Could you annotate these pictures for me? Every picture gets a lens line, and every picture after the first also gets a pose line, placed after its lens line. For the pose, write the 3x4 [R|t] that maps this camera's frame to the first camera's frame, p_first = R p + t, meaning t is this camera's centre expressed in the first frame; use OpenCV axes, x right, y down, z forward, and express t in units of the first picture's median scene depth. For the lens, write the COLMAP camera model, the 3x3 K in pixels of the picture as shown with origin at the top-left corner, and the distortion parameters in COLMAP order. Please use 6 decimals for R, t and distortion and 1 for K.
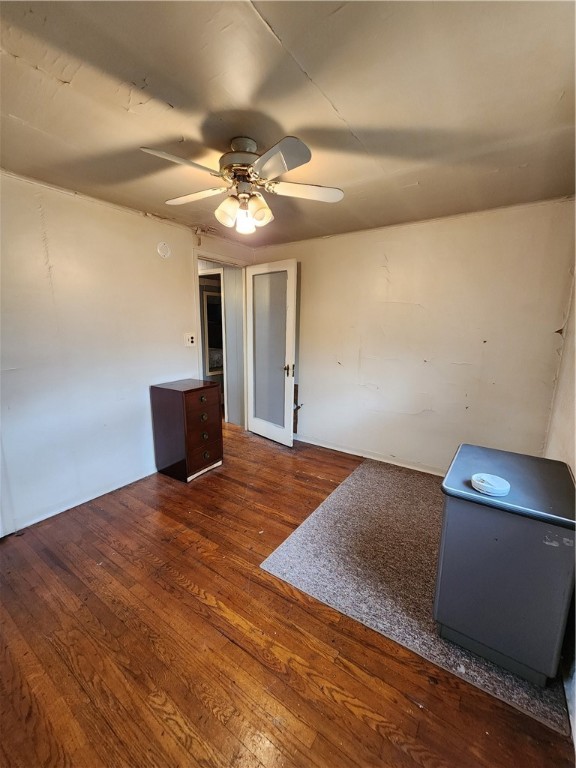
lens RADIAL K [[314.0, 0, 287.0], [0, 314.0, 384.3], [0, 0, 1]] dist [0.002549, -0.000131]
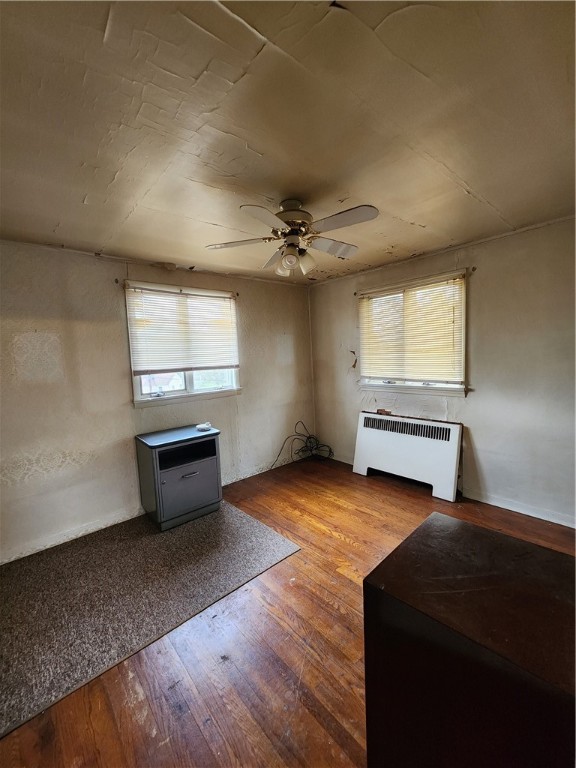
lens RADIAL K [[314.0, 0, 287.0], [0, 314.0, 384.3], [0, 0, 1]] dist [0.002549, -0.000131]
pose [[-0.968333, 0.015498, 0.249180, -0.427133], [0.087247, 0.956151, 0.279576, -0.470683], [-0.233921, 0.292463, -0.927225, 2.375381]]
